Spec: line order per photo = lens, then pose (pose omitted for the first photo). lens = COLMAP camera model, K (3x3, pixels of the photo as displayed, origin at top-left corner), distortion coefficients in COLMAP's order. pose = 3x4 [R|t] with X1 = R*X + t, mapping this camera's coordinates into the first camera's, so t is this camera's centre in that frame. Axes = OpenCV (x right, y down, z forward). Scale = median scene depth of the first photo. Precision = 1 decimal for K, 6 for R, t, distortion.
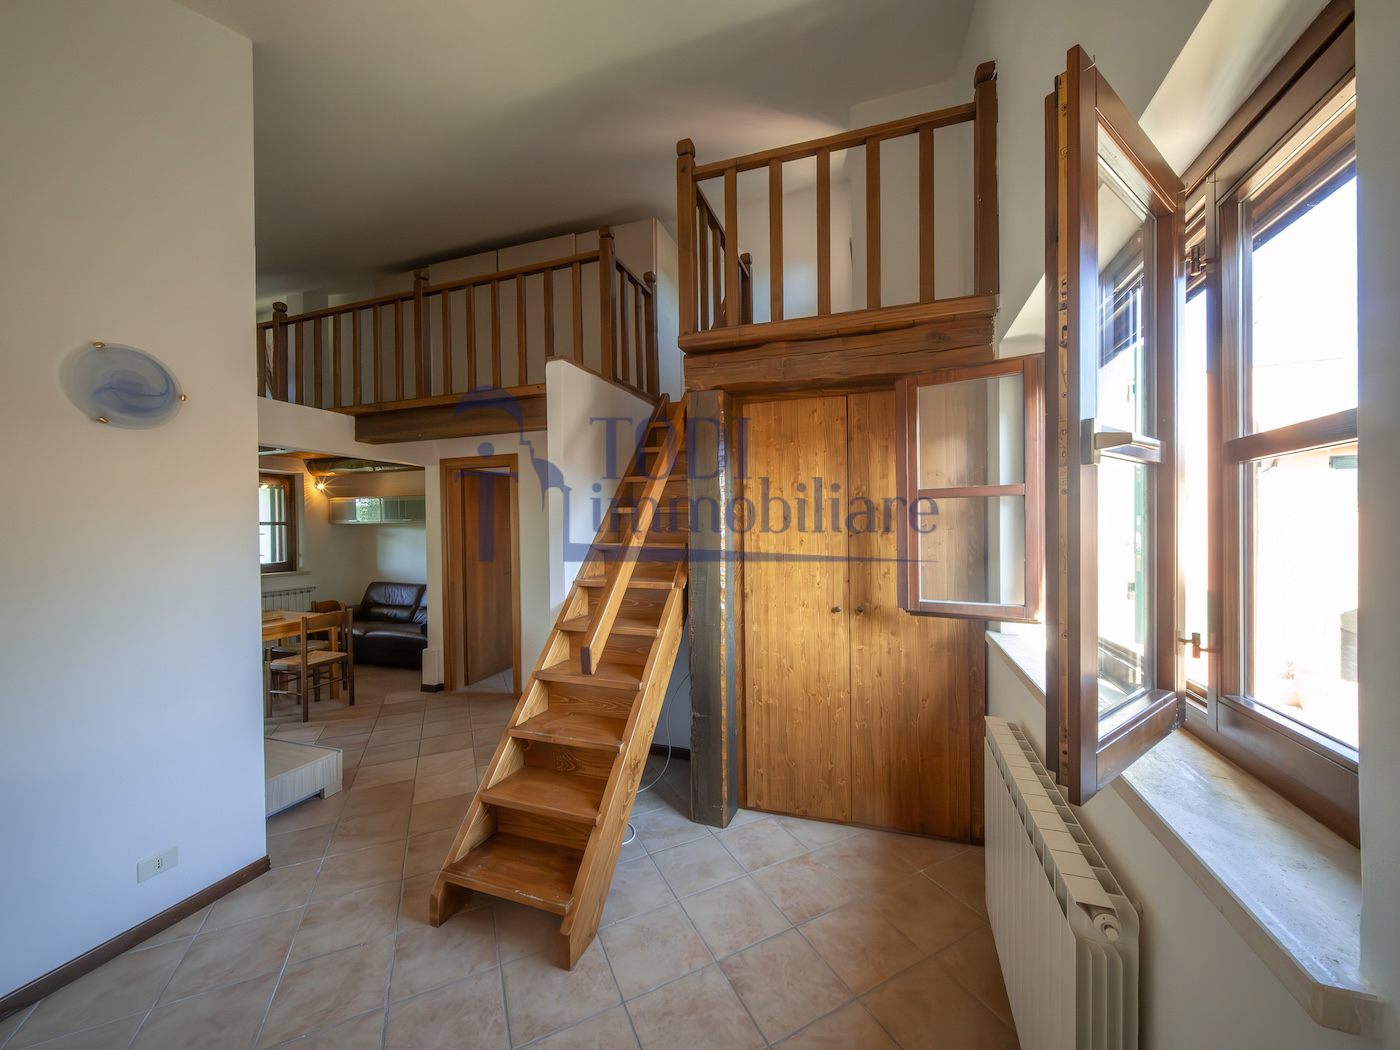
lens RADIAL K [[521.4, 0, 722.8], [0, 521.4, 527.1], [0, 0, 1]] dist [0.001082, -0.002455]
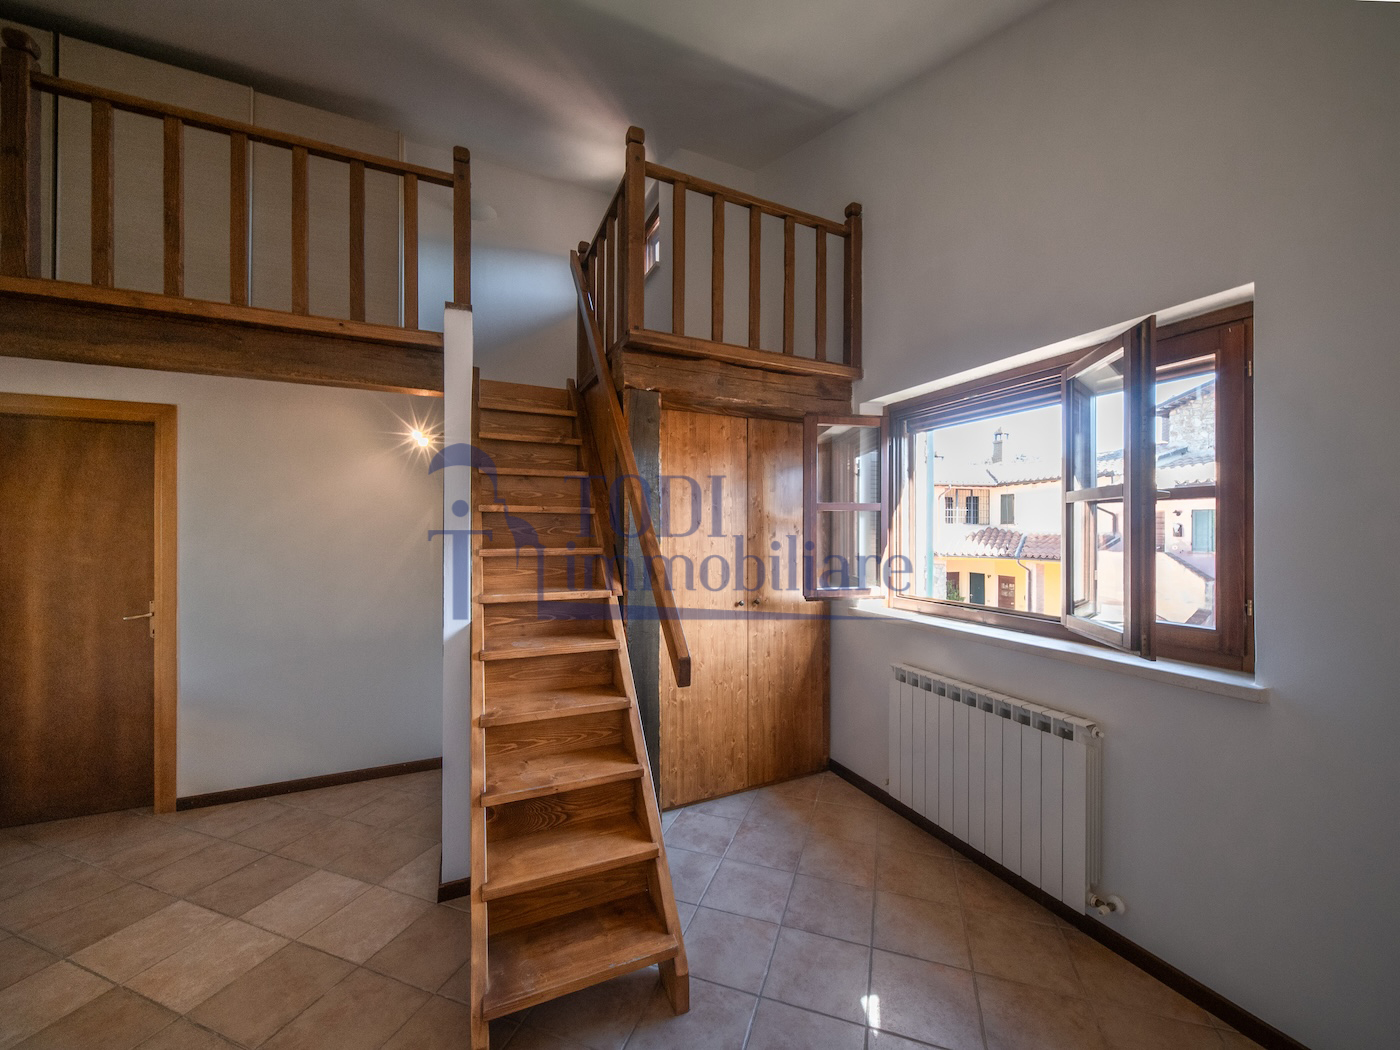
lens RADIAL K [[521.4, 0, 737.0], [0, 521.4, 526.7], [0, 0, 1]] dist [0.001082, -0.002455]
pose [[0.720296, 0.017077, 0.693457, -0.581720], [-0.006064, 0.999814, -0.018322, 0.010311], [-0.693641, 0.008992, 0.720265, 0.181165]]
